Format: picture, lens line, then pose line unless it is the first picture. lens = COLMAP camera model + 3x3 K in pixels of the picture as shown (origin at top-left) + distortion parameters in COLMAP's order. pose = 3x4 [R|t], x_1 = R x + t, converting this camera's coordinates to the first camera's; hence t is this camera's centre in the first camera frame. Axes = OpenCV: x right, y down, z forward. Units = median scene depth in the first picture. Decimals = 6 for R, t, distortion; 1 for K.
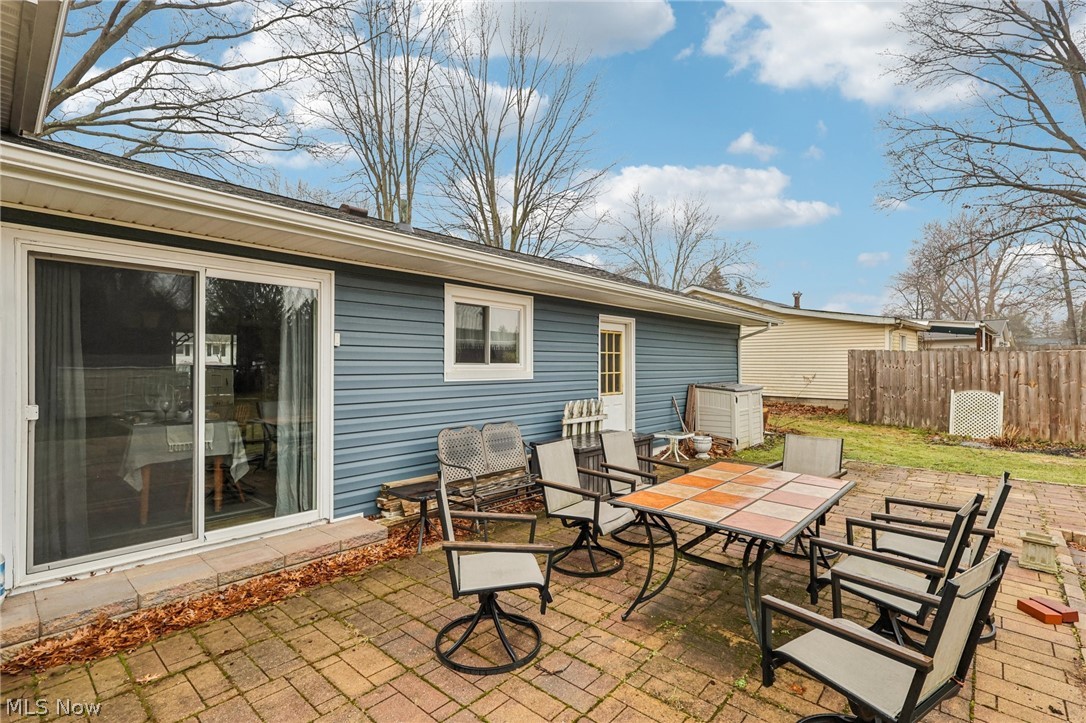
lens RADIAL K [[500.8, 0, 543.0], [0, 500.8, 361.5], [0, 0, 1]] dist [-0.000191, -0.000248]
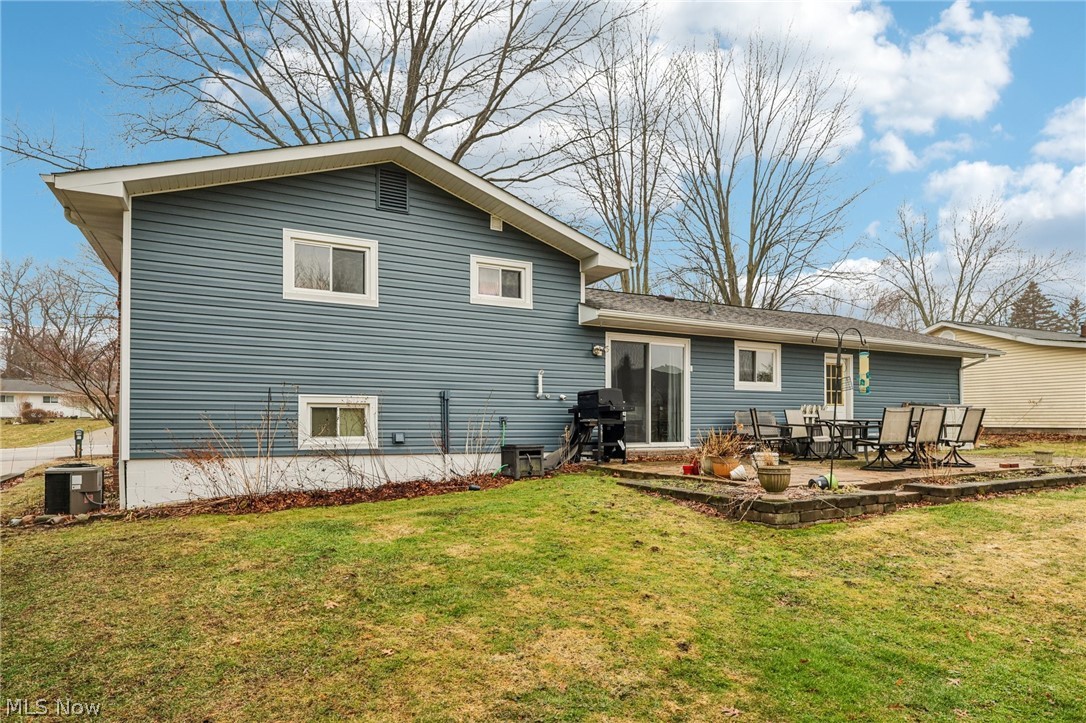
lens RADIAL K [[621.5, 0, 544.0], [0, 621.5, 416.9], [0, 0, 1]] dist [0.000017, -0.000175]
pose [[0.934109, -0.004291, -0.356963, -0.003811], [0.002642, 0.999983, -0.005106, 0.026596], [0.356979, 0.003827, 0.934104, -0.265621]]
